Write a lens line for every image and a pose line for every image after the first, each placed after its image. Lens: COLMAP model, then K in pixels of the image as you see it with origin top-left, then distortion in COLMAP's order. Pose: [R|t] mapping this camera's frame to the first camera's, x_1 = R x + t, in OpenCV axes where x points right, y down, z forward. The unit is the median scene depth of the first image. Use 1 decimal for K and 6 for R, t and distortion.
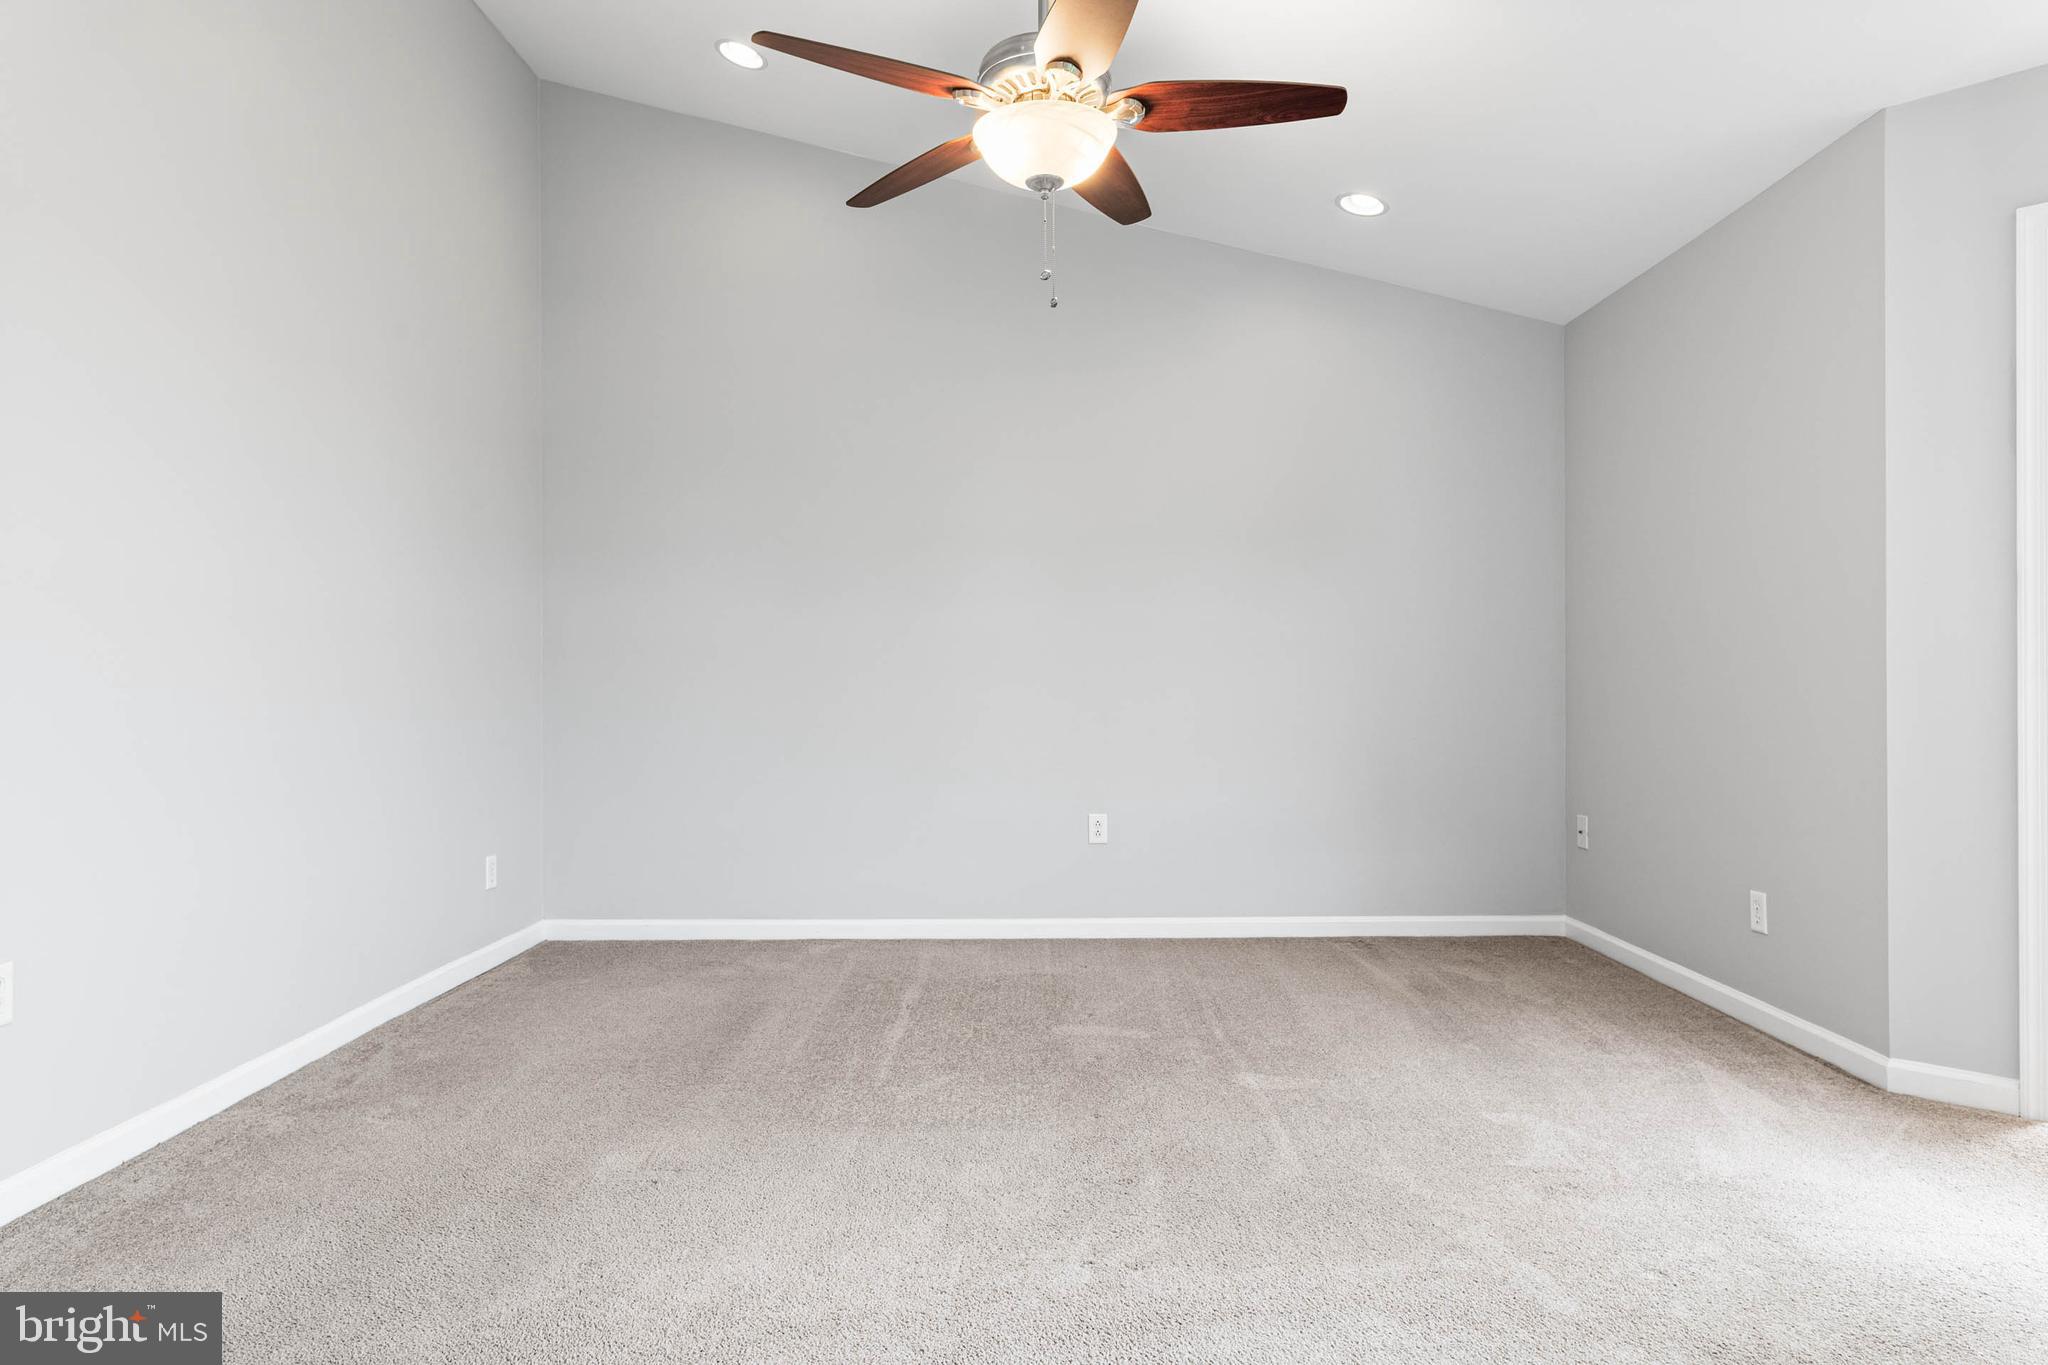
lens RADIAL K [[1191.9, 0, 1024.0], [0, 1191.9, 682.5], [0, 0, 1]] dist [0.000385, -0.001149]
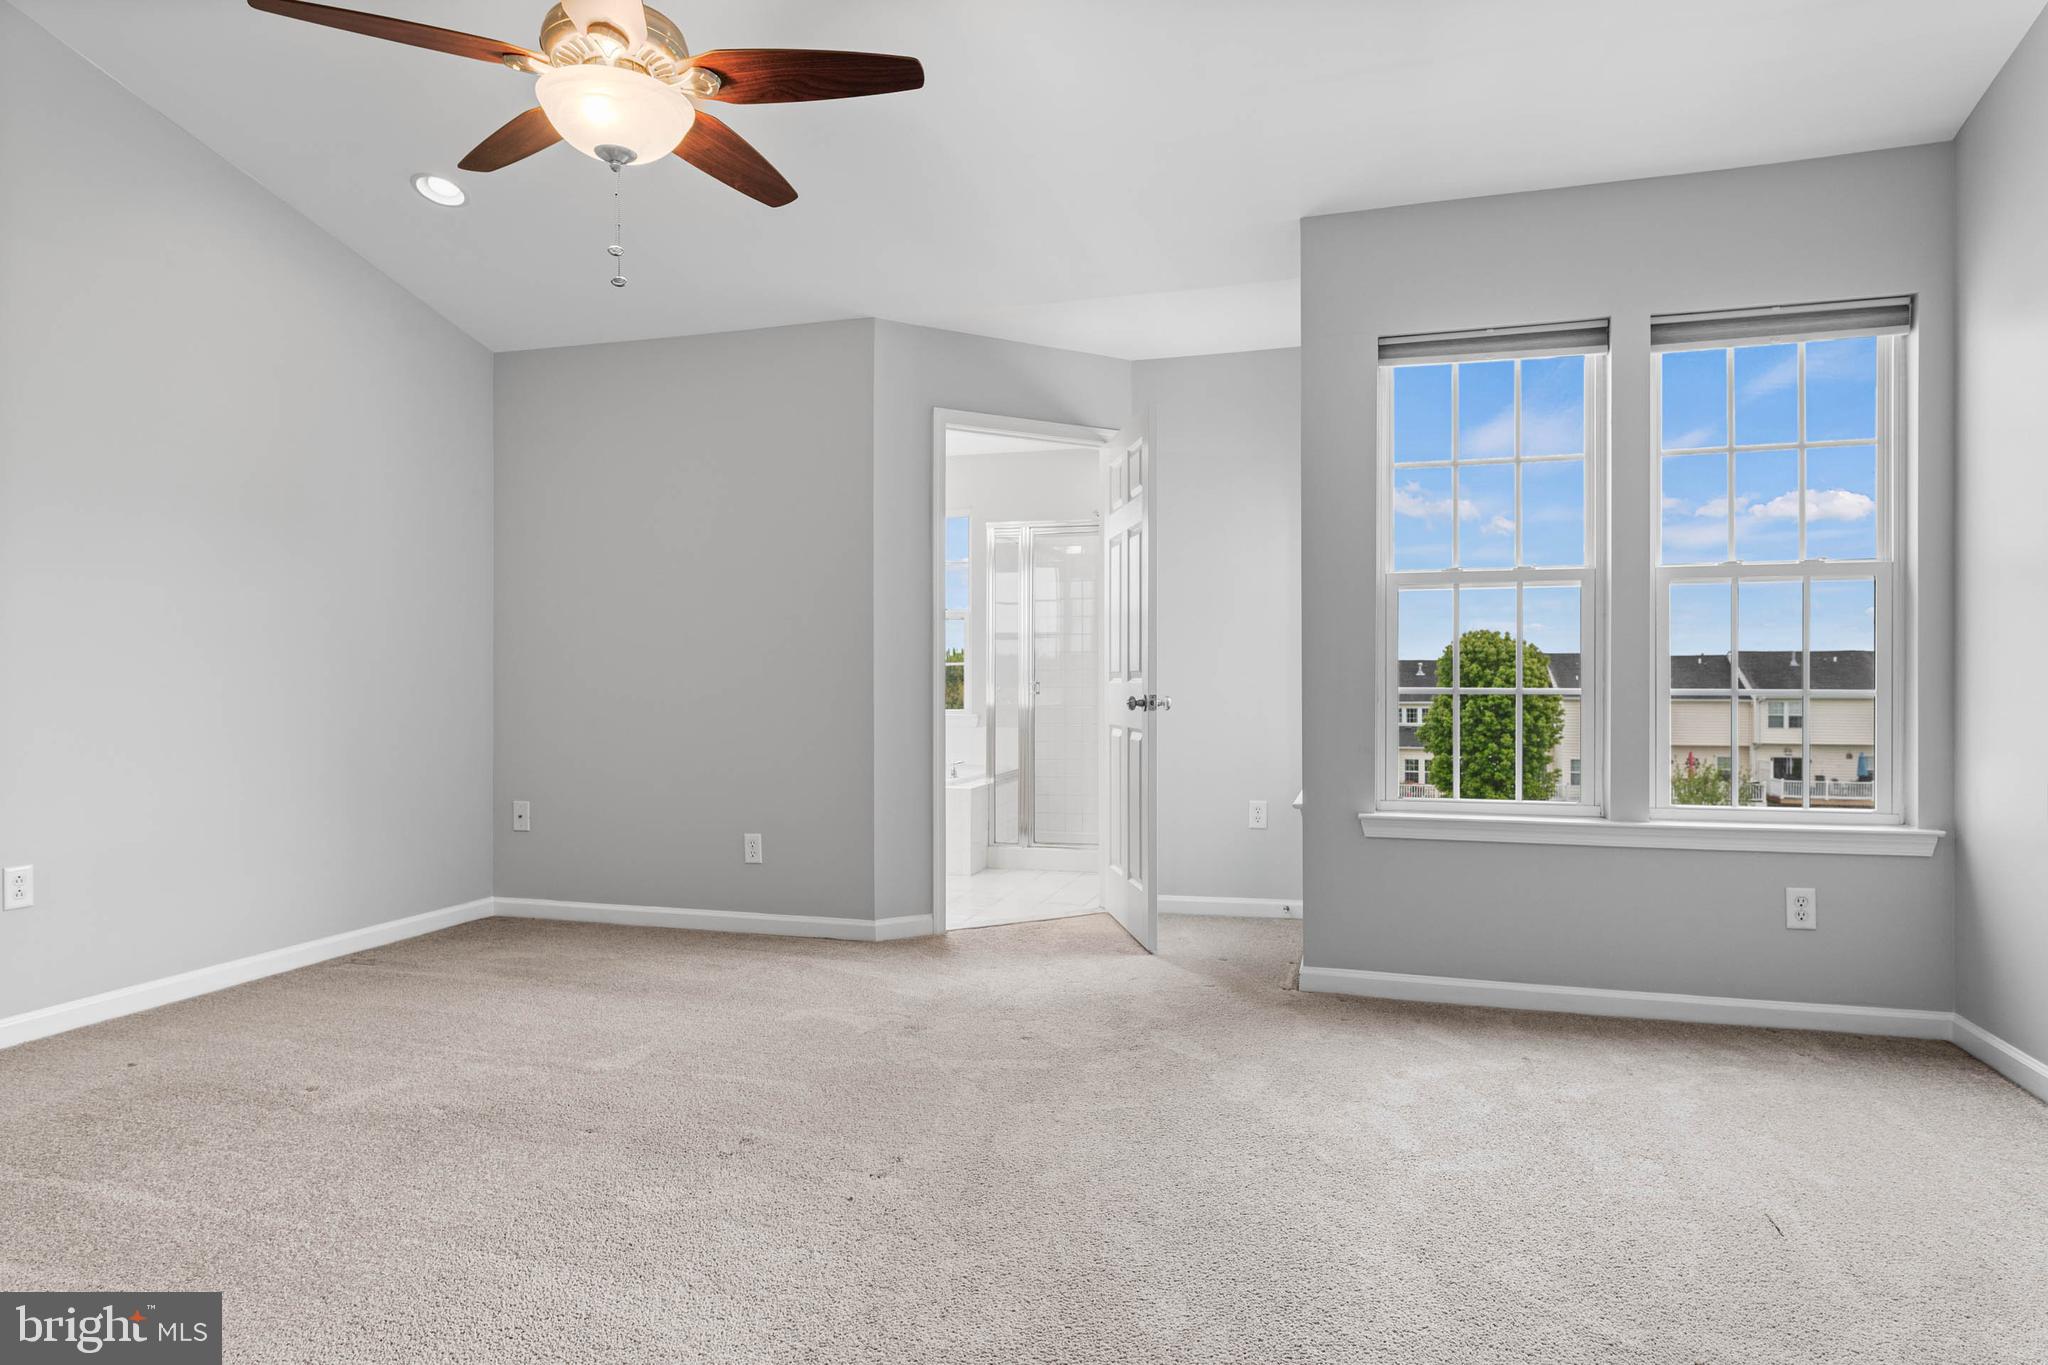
lens RADIAL K [[1191.9, 0, 1024.0], [0, 1191.9, 682.5], [0, 0, 1]] dist [0.000385, -0.001149]
pose [[0.265993, 0.002340, 0.963972, -0.670243], [-0.001037, 0.999997, -0.002142, 0.003434], [-0.963974, -0.000430, 0.265995, 0.353471]]
